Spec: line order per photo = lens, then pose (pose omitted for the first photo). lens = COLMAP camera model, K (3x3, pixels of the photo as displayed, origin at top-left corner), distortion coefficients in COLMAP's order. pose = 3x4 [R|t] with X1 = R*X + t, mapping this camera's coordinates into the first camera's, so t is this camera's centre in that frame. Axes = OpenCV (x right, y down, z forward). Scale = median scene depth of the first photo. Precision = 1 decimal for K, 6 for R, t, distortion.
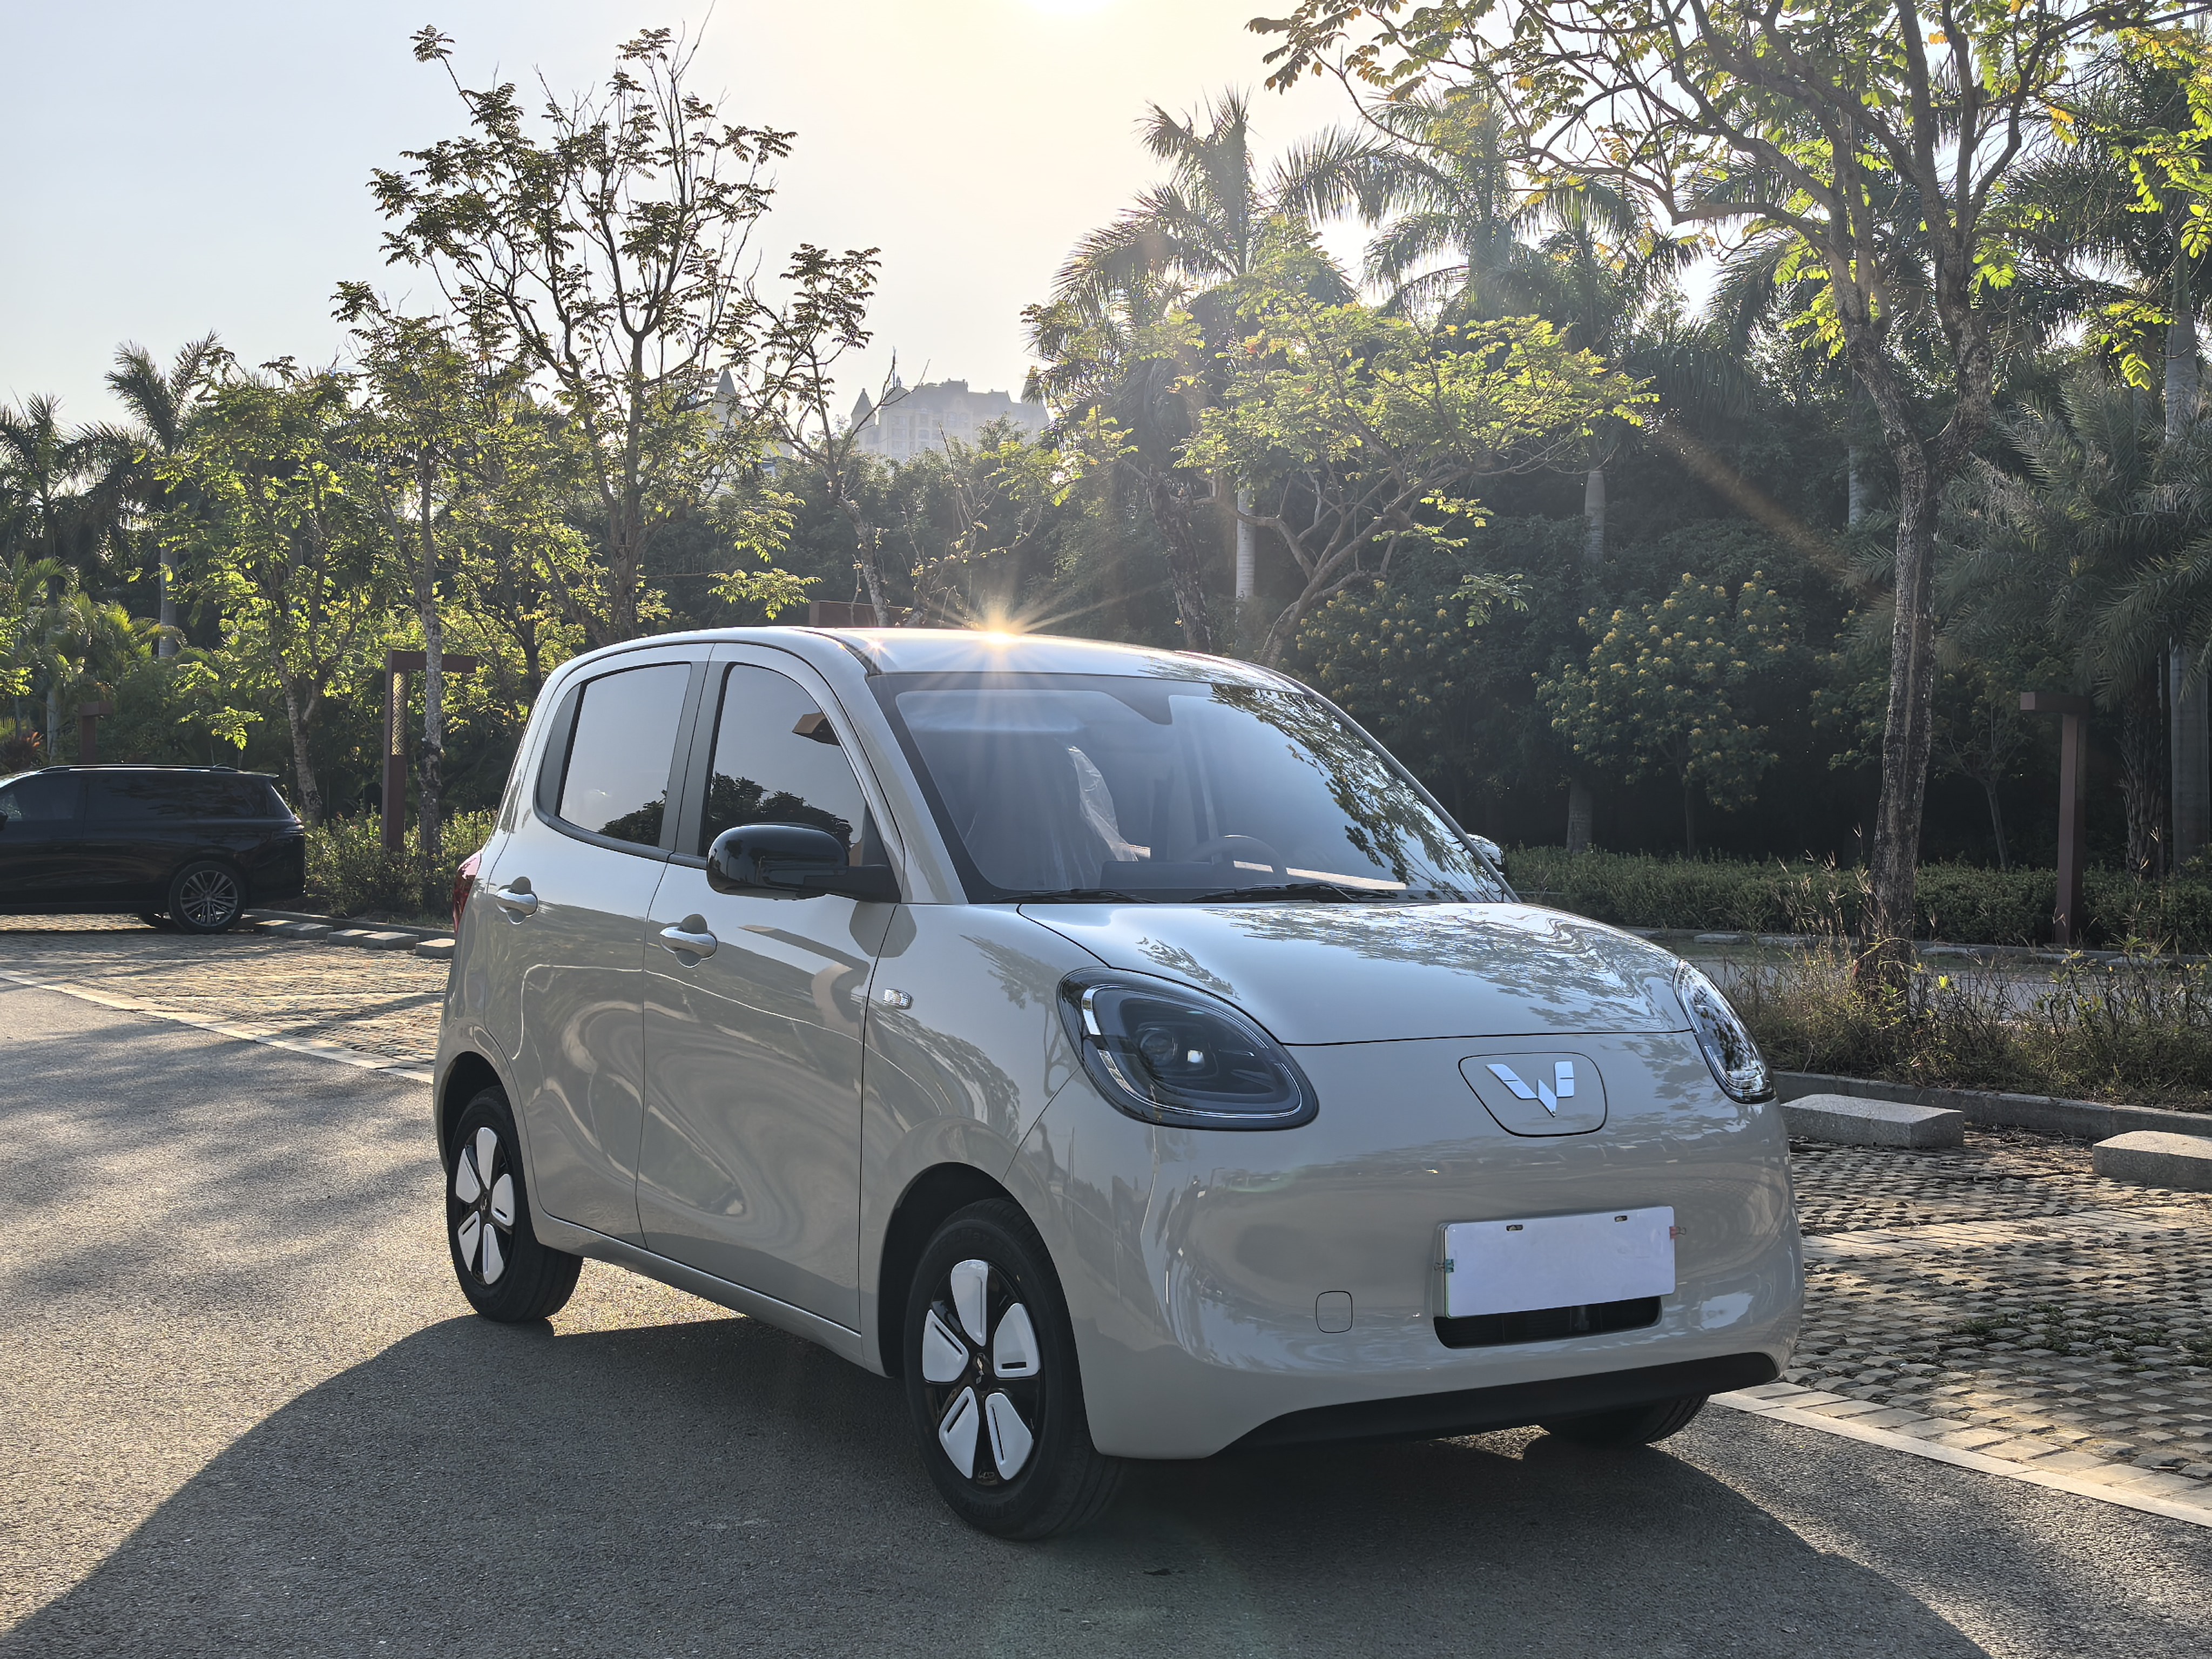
lens RADIAL K [[2711.3, 0, 1101.0], [0, 2711.3, 836.5], [0, 0, 1]] dist [0.002851, 0.000000]
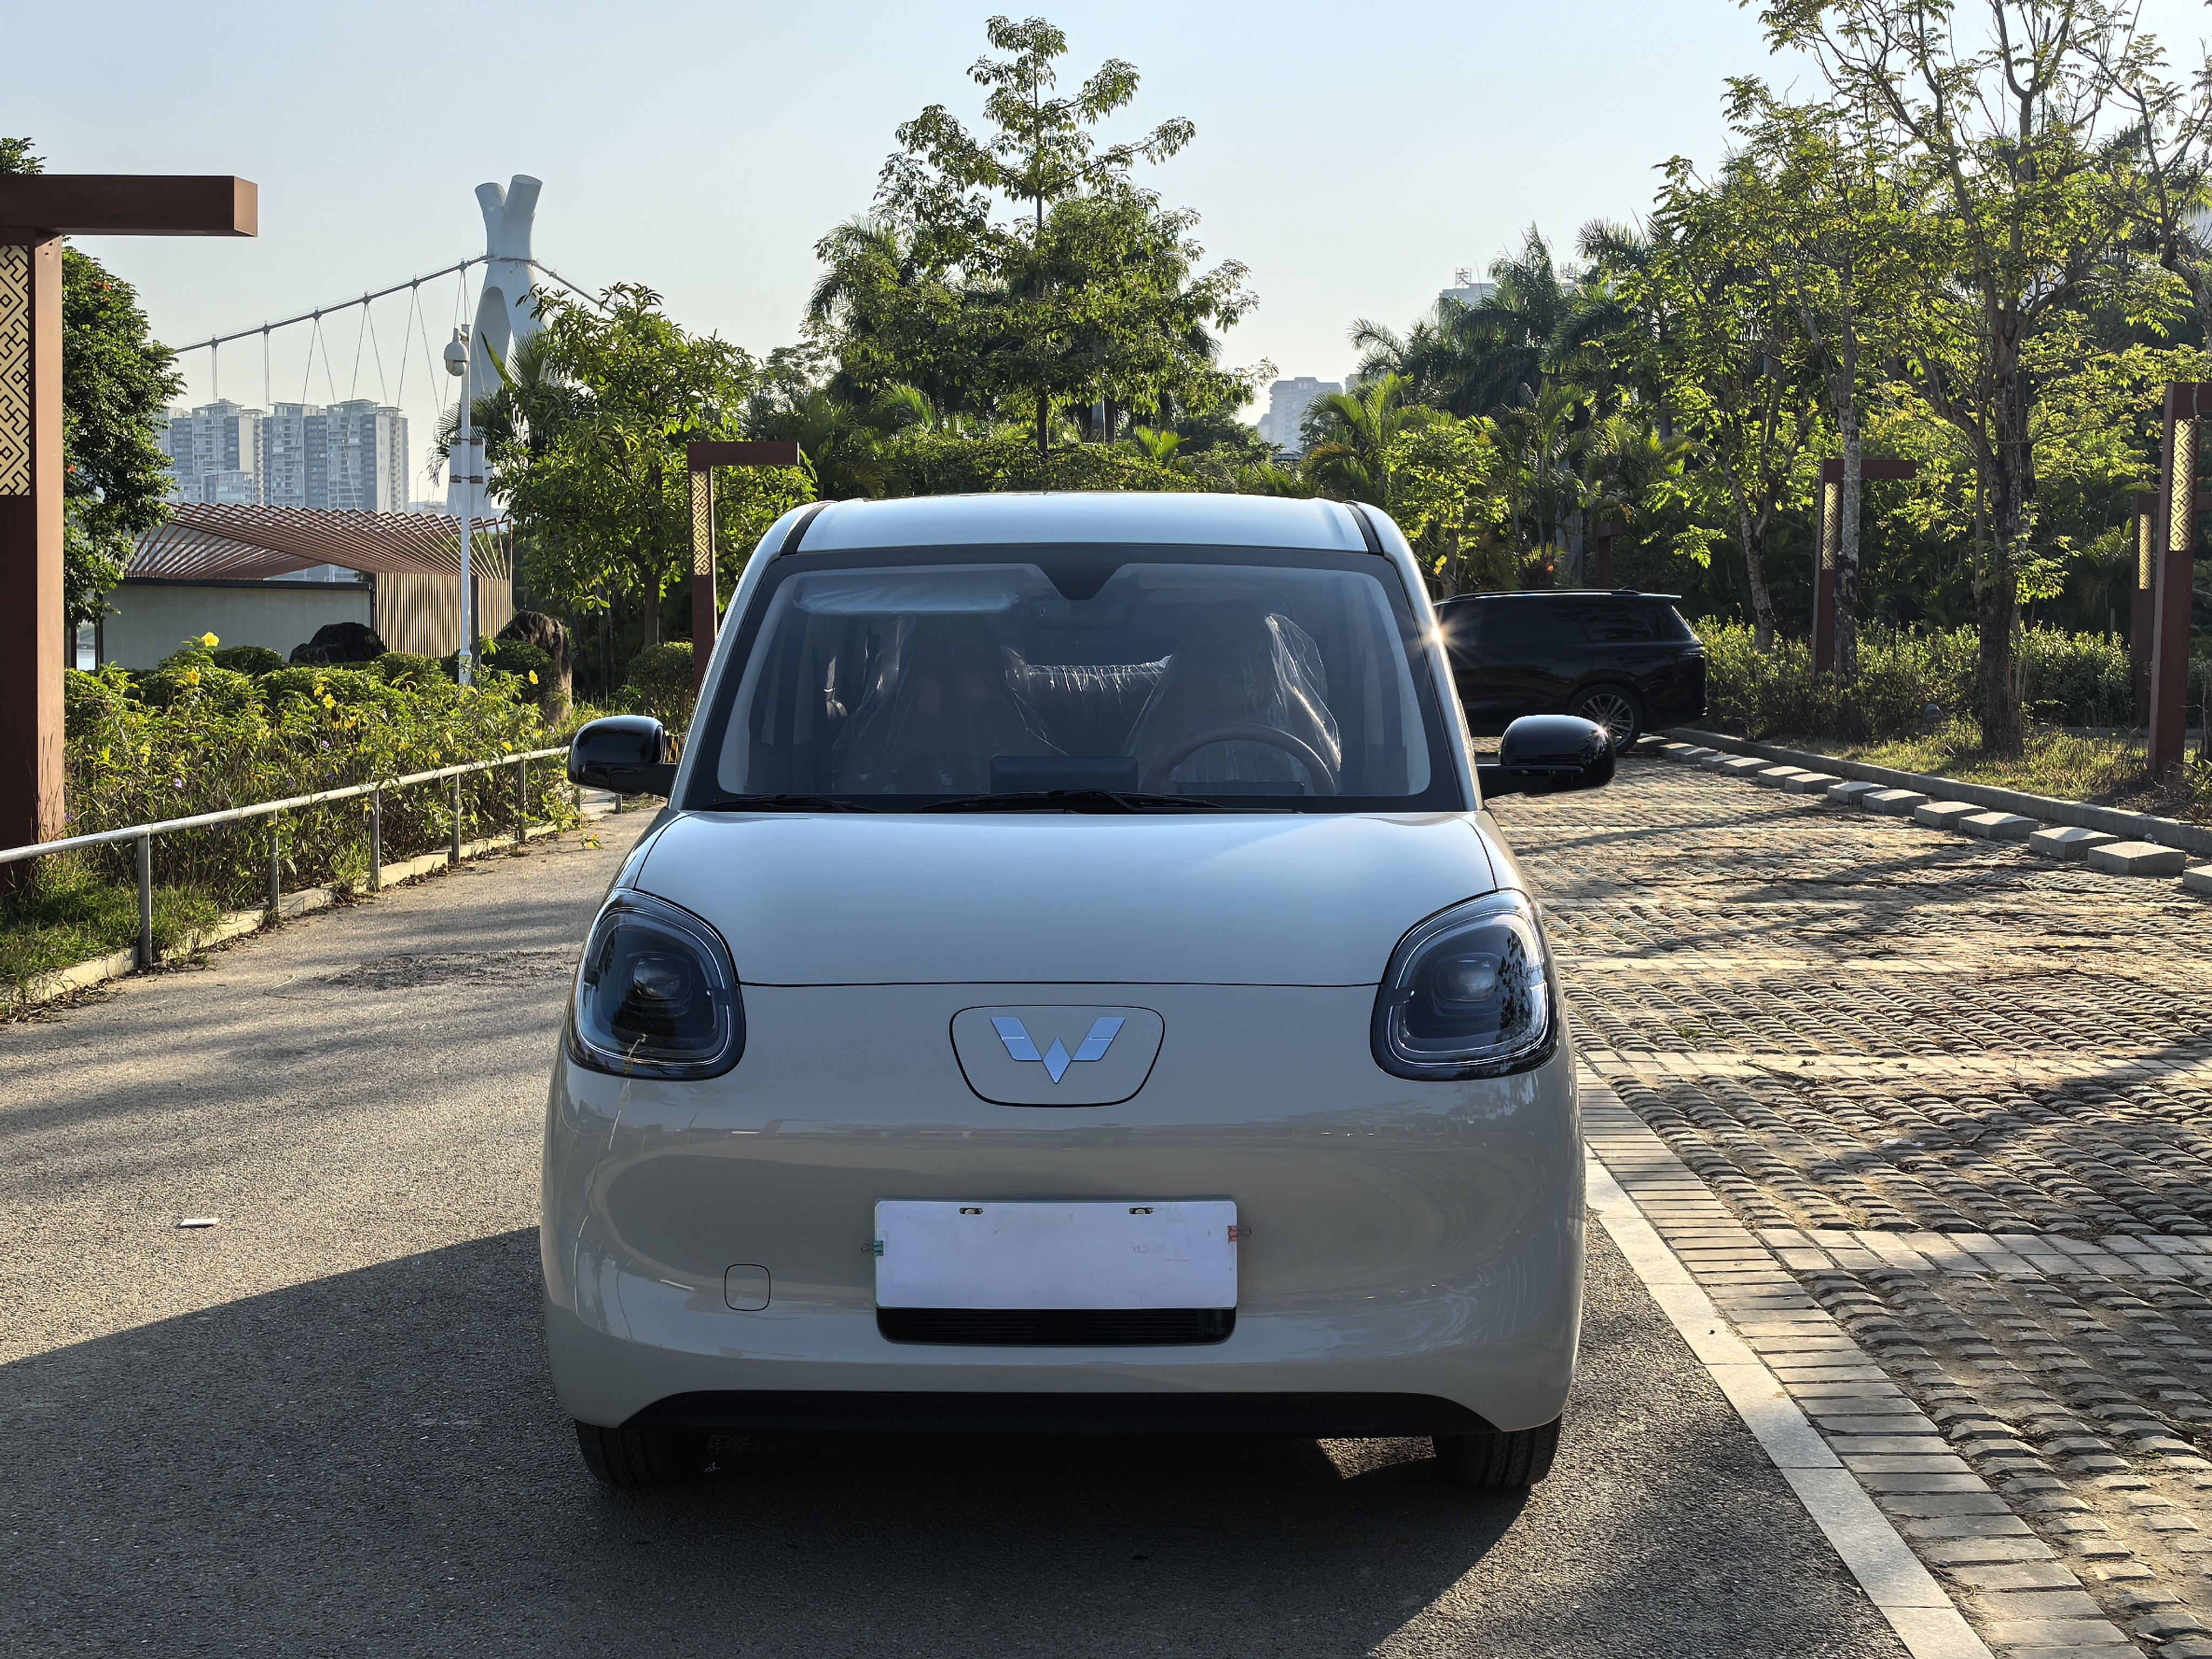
lens RADIAL K [[2778.6, 0, 1106.3], [0, 2778.6, 834.1], [0, 0, 1]] dist [0.027582, 0.000000]
pose [[0.824127, 0.018080, -0.566117, 0.105030], [0.020965, 0.997832, 0.062387, -0.004102], [0.566017, -0.063284, 0.821961, 0.049502]]
